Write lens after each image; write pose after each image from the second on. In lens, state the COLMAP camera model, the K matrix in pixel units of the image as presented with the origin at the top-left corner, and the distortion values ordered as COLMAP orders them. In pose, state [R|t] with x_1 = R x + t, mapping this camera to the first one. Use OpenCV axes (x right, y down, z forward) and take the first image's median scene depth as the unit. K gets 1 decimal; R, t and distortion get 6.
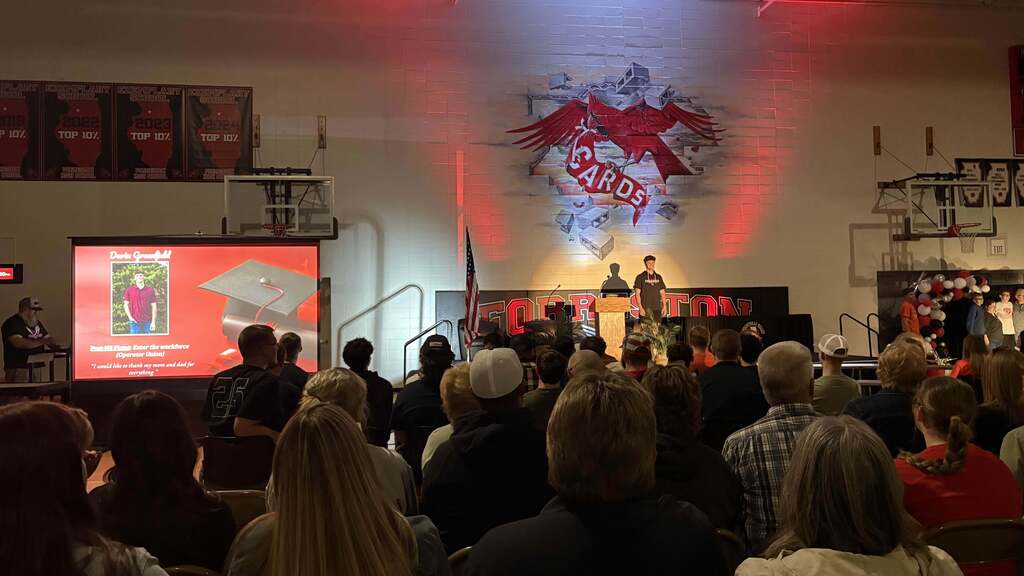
lens RADIAL K [[774.7, 0, 509.6], [0, 774.7, 304.3], [0, 0, 1]] dist [0.051134, -0.060298]
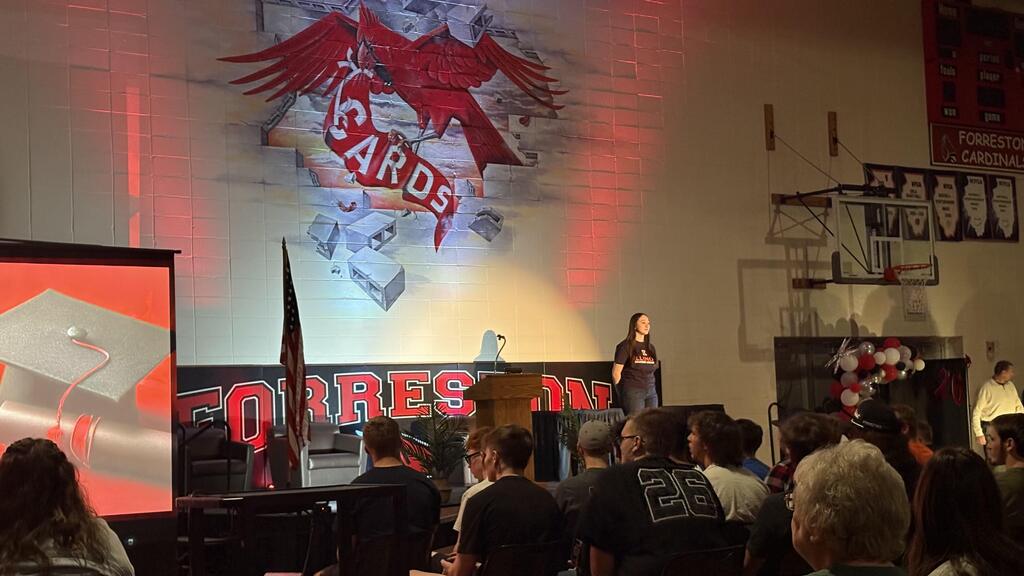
lens RADIAL K [[1618.3, 0, 535.0], [0, 1618.3, 286.9], [0, 0, 1]] dist [0.378405, -1.714515]
pose [[0.875195, 0.023704, 0.483189, -0.338237], [0.015627, 0.996892, -0.077210, 0.015892], [-0.483518, 0.075125, 0.872105, -0.041113]]
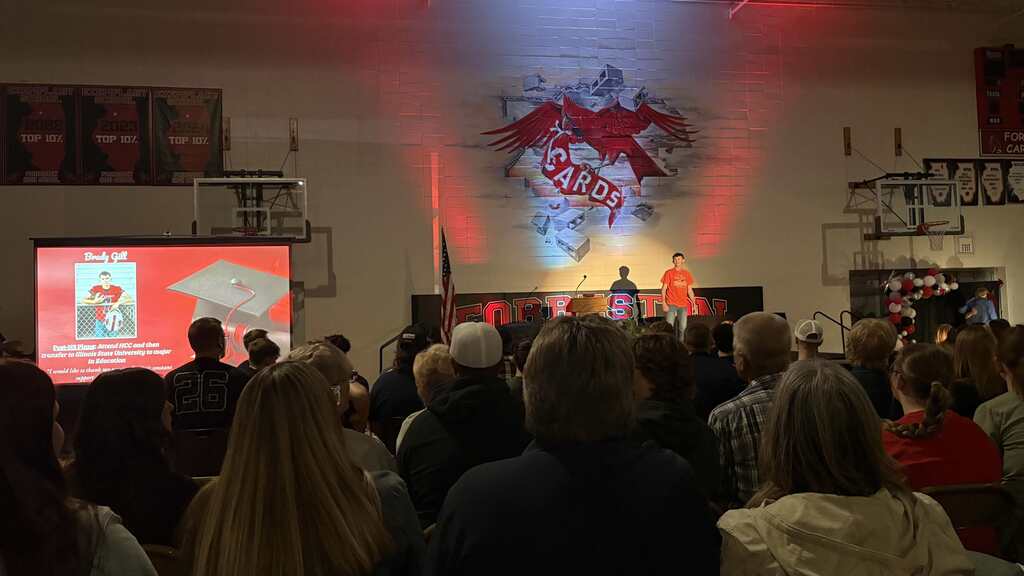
lens RADIAL K [[774.8, 0, 514.6], [0, 774.8, 311.0], [0, 0, 1]] dist [0.054272, -0.063867]
pose [[0.999290, -0.012331, 0.035605, 0.000552], [0.012434, 0.999919, -0.002653, 0.008108], [-0.035569, 0.003093, 0.999362, 0.003877]]
